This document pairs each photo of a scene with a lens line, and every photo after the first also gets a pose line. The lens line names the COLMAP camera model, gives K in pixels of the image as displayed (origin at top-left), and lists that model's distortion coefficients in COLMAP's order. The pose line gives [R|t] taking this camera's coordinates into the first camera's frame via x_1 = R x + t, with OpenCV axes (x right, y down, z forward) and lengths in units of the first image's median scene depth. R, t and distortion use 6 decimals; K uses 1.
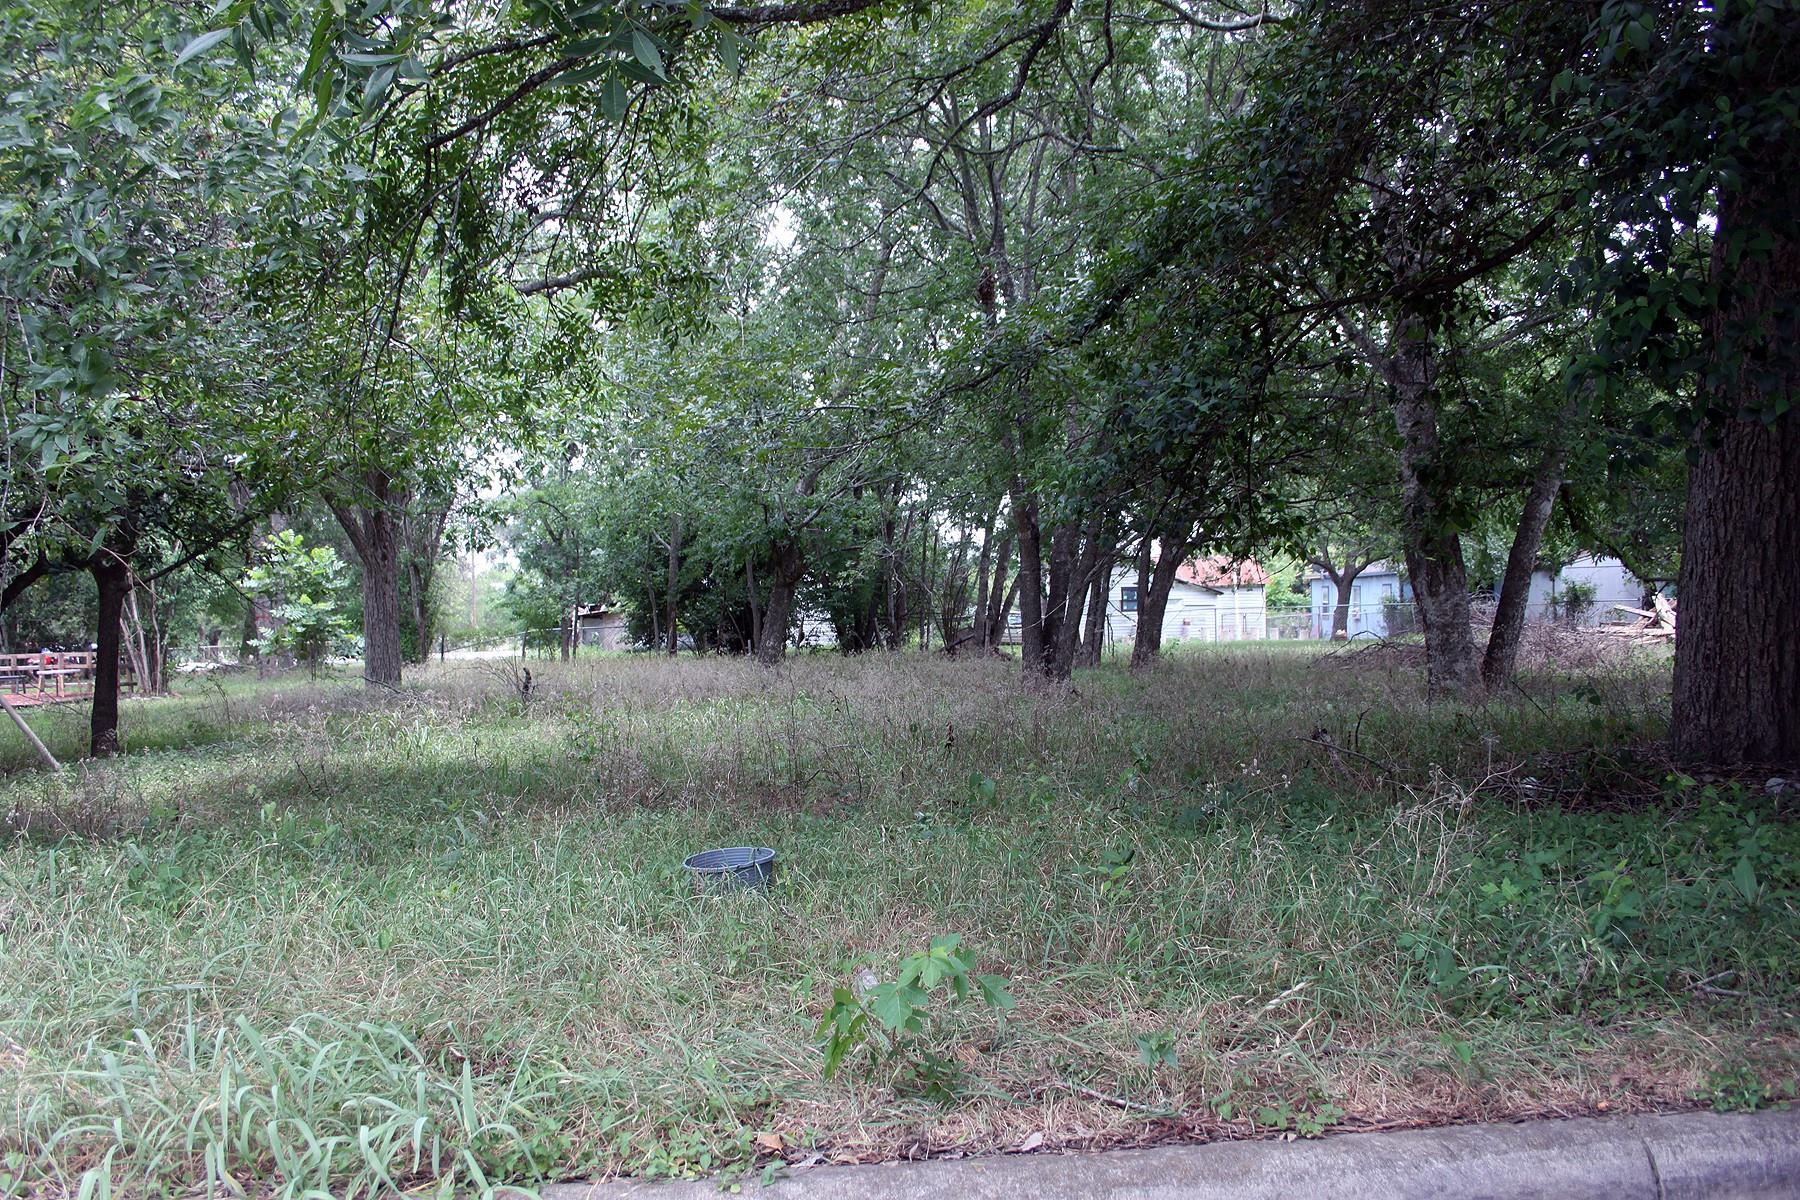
lens RADIAL K [[1737.0, 0, 941.7], [0, 1737.0, 604.3], [0, 0, 1]] dist [-0.000875, 0.017509]
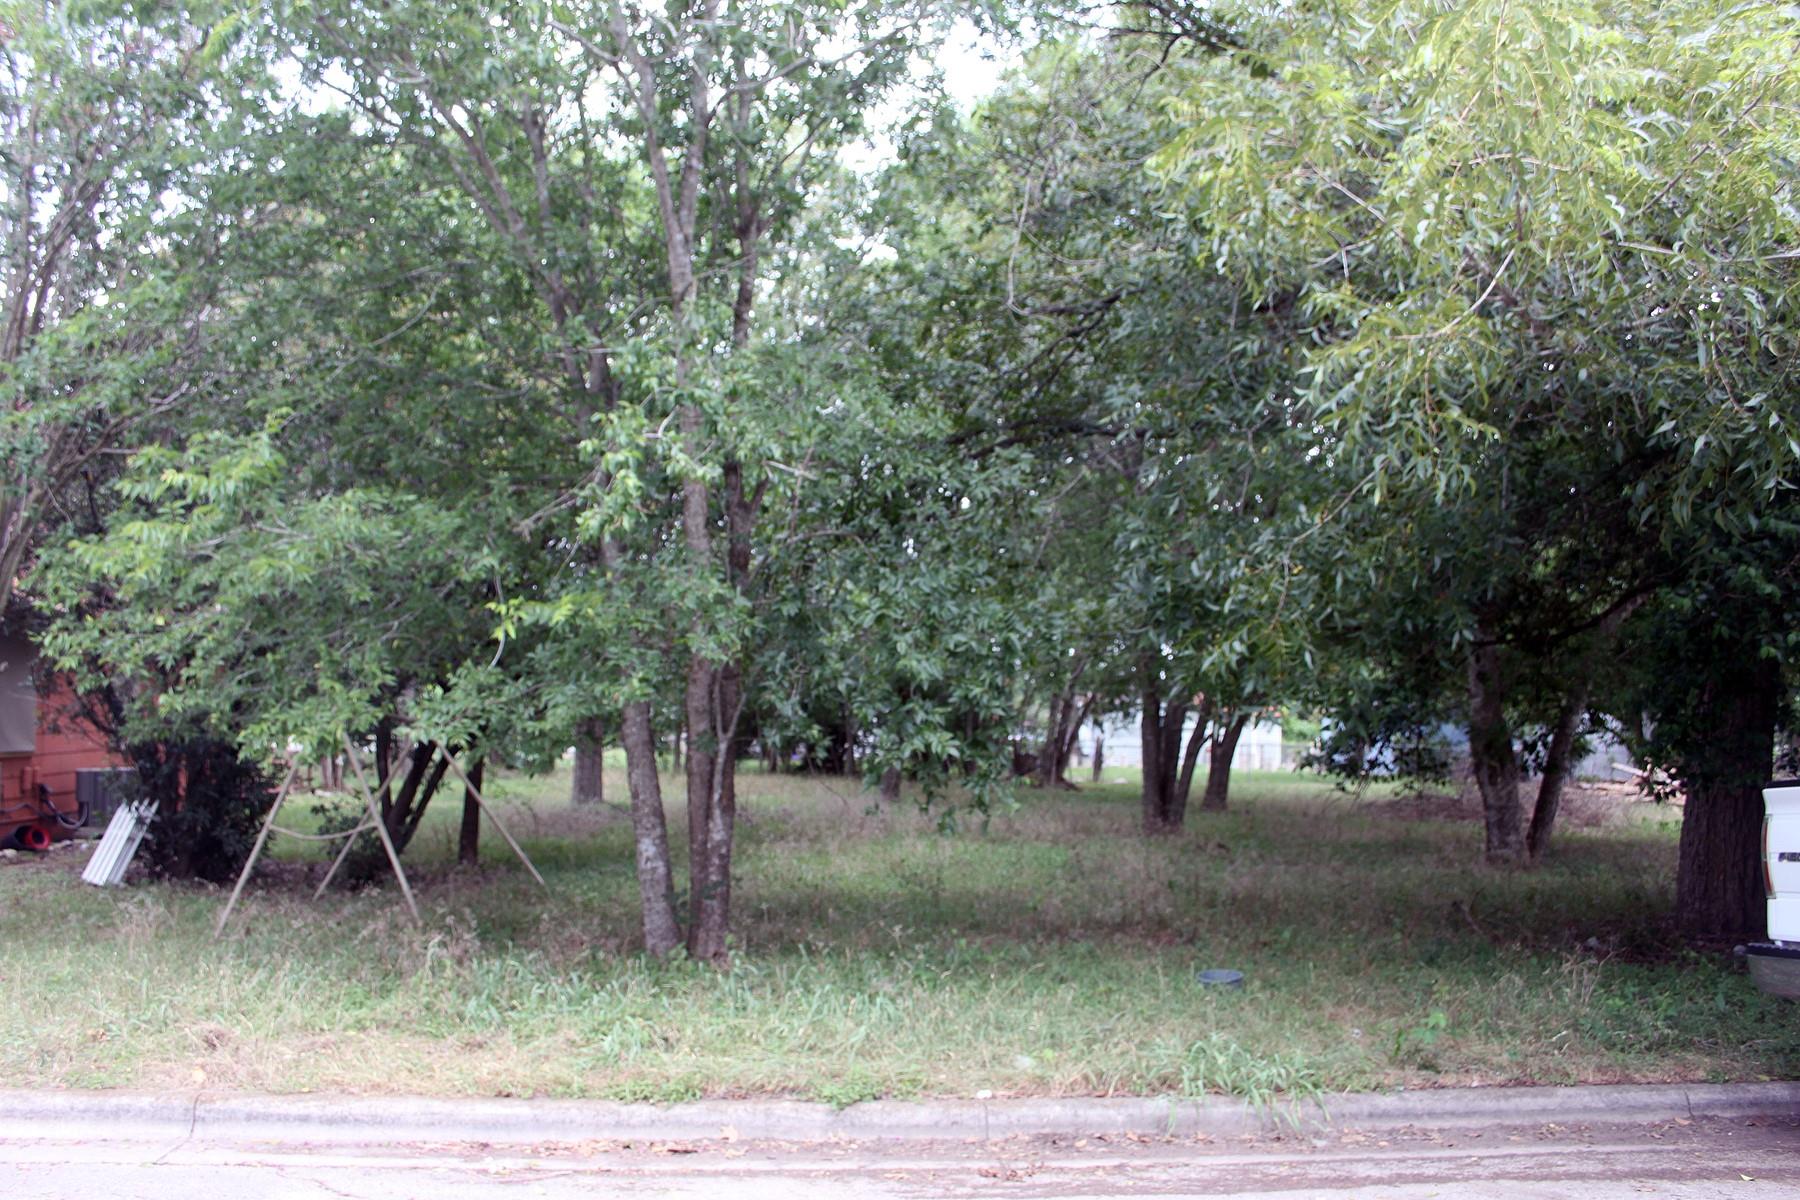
lens RADIAL K [[1737.0, 0, 941.7], [0, 1737.0, 604.3], [0, 0, 1]] dist [-0.000875, 0.017509]
pose [[0.999309, 0.036202, 0.008466, -0.161848], [-0.035654, 0.997690, -0.057818, -0.052650], [-0.010540, 0.057476, 0.998291, -0.351357]]
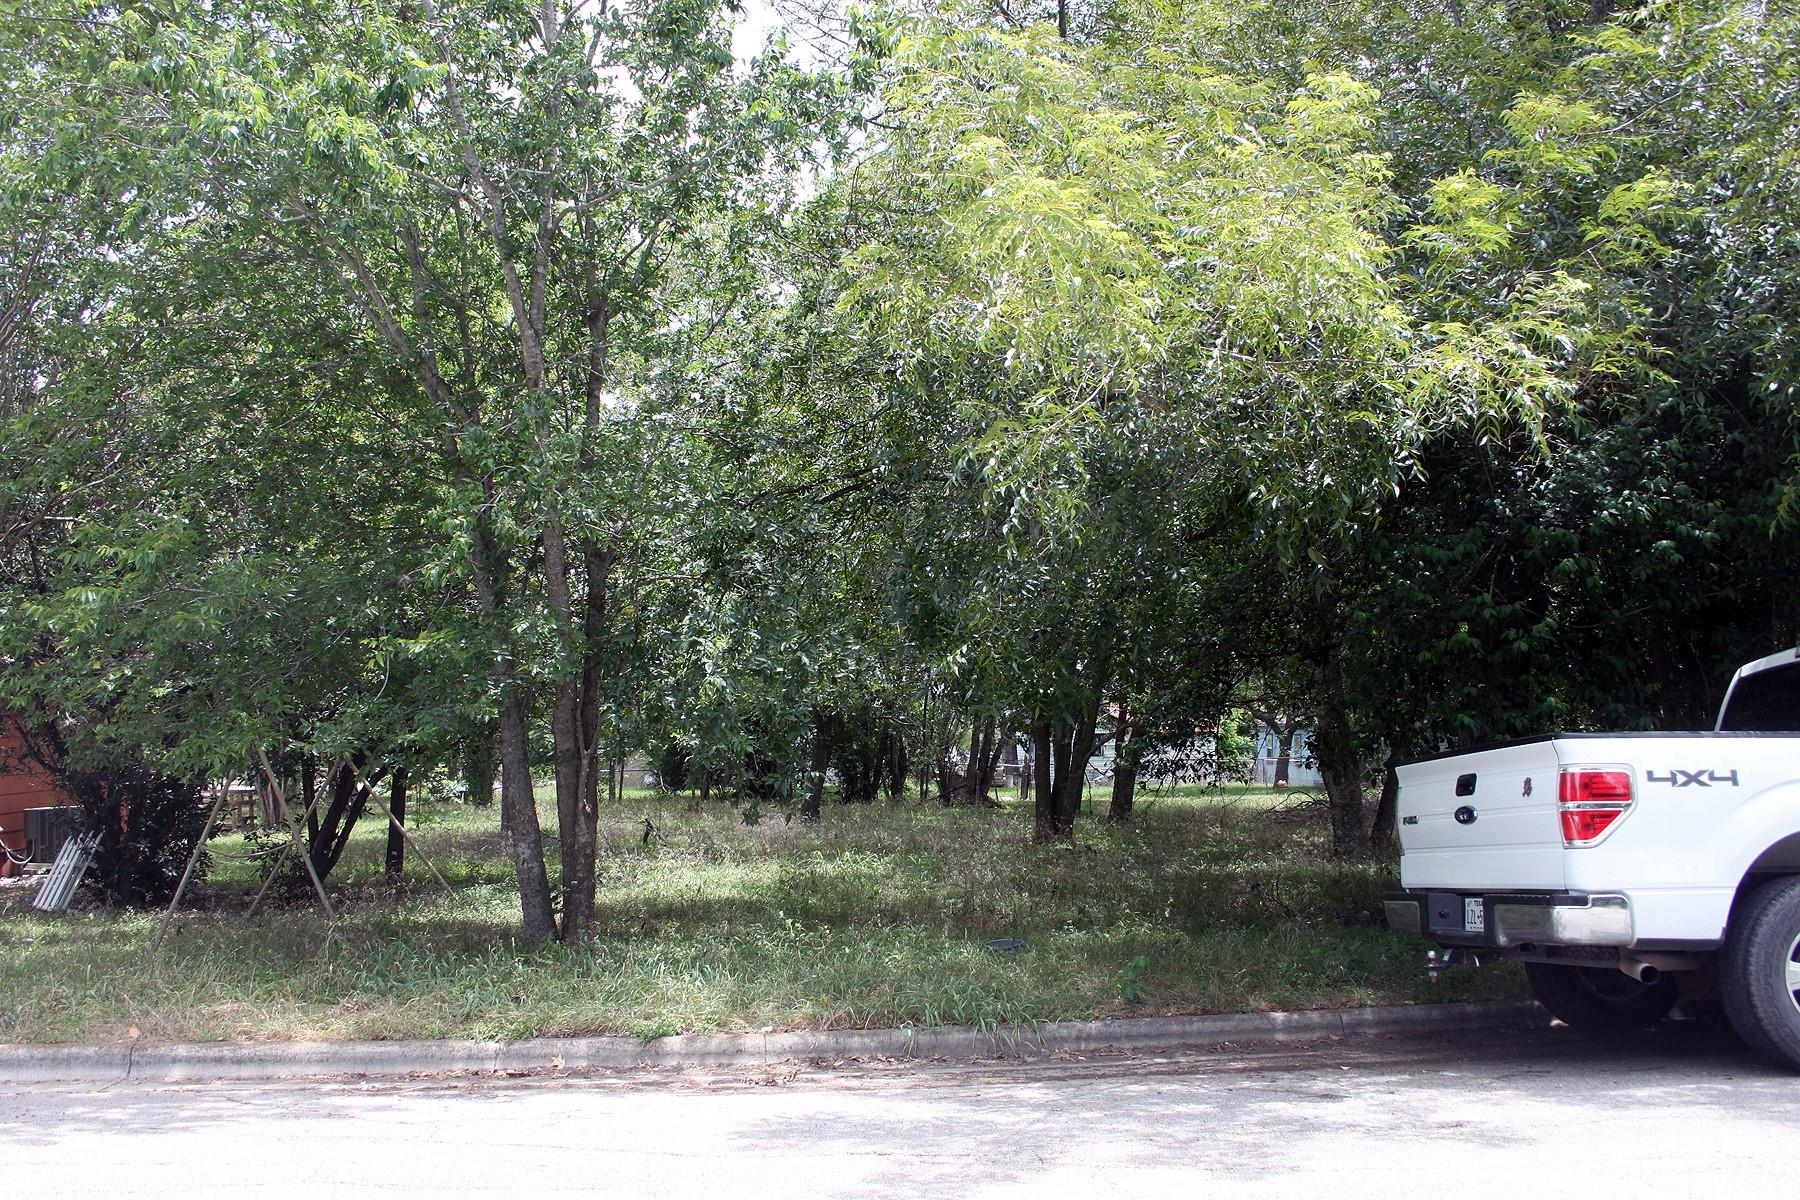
lens RADIAL K [[1765.5, 0, 900.0], [0, 1765.5, 600.0], [0, 0, 1]] dist [-0.020312, 0.101228]
pose [[0.999899, 0.010684, 0.009415, -0.099141], [-0.009949, 0.997140, -0.074919, -0.047758], [-0.010189, 0.074817, 0.997145, -0.488600]]
